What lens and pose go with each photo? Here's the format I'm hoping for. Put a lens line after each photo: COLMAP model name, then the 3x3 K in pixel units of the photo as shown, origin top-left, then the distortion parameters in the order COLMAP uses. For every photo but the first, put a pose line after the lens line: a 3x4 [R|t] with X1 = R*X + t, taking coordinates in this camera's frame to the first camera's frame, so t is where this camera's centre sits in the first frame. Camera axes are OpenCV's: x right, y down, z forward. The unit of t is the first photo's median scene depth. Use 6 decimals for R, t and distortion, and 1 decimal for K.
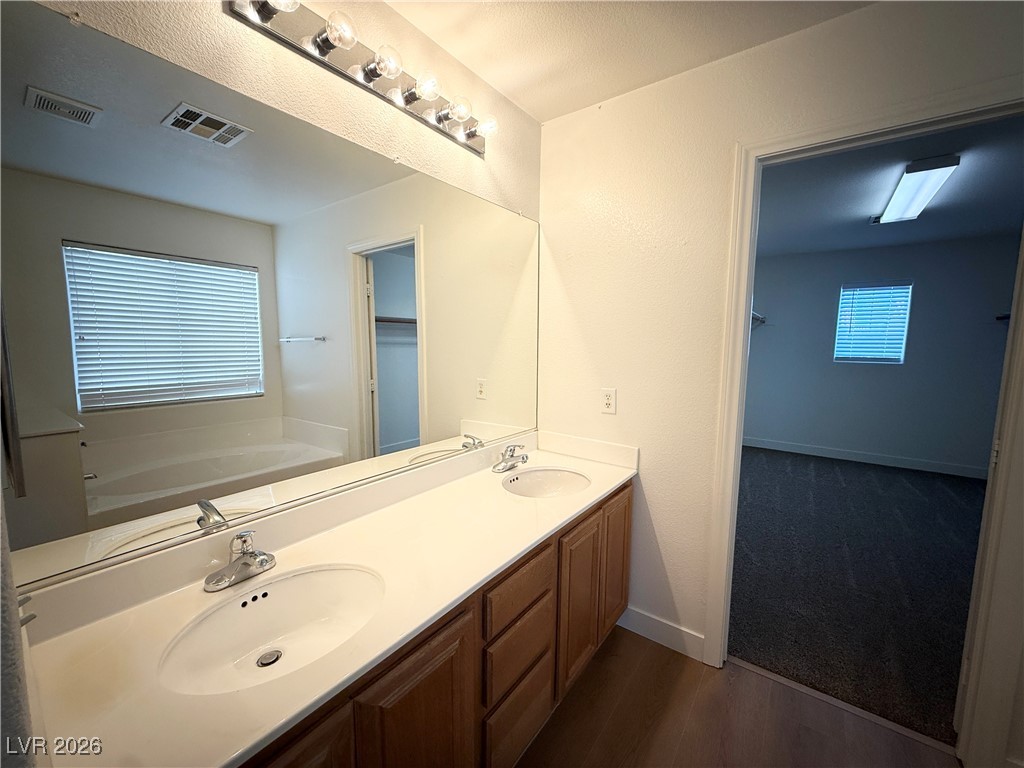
lens RADIAL K [[407.3, 0, 510.7], [0, 407.3, 384.1], [0, 0, 1]] dist [0.000216, 0.000362]
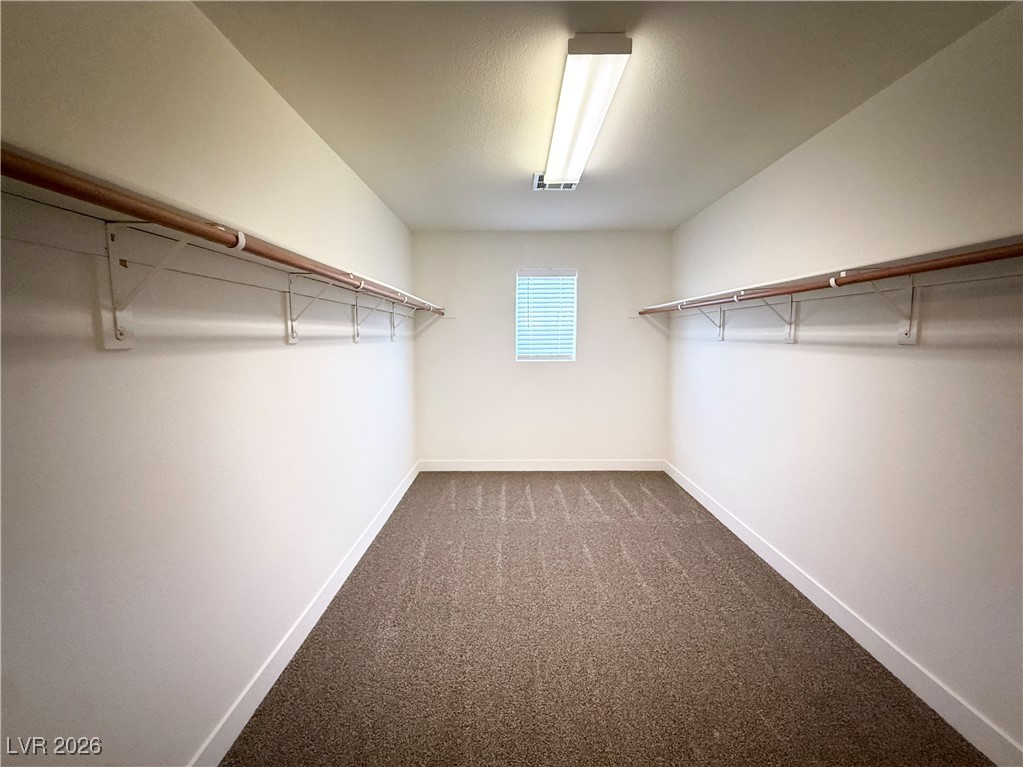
lens RADIAL K [[406.9, 0, 510.2], [0, 406.9, 383.6], [0, 0, 1]] dist [0.000216, 0.000362]
pose [[0.808471, -0.077063, 0.583469, 0.356502], [0.074924, 0.996801, 0.027839, -0.041844], [-0.583747, 0.021209, 0.811658, 0.399211]]
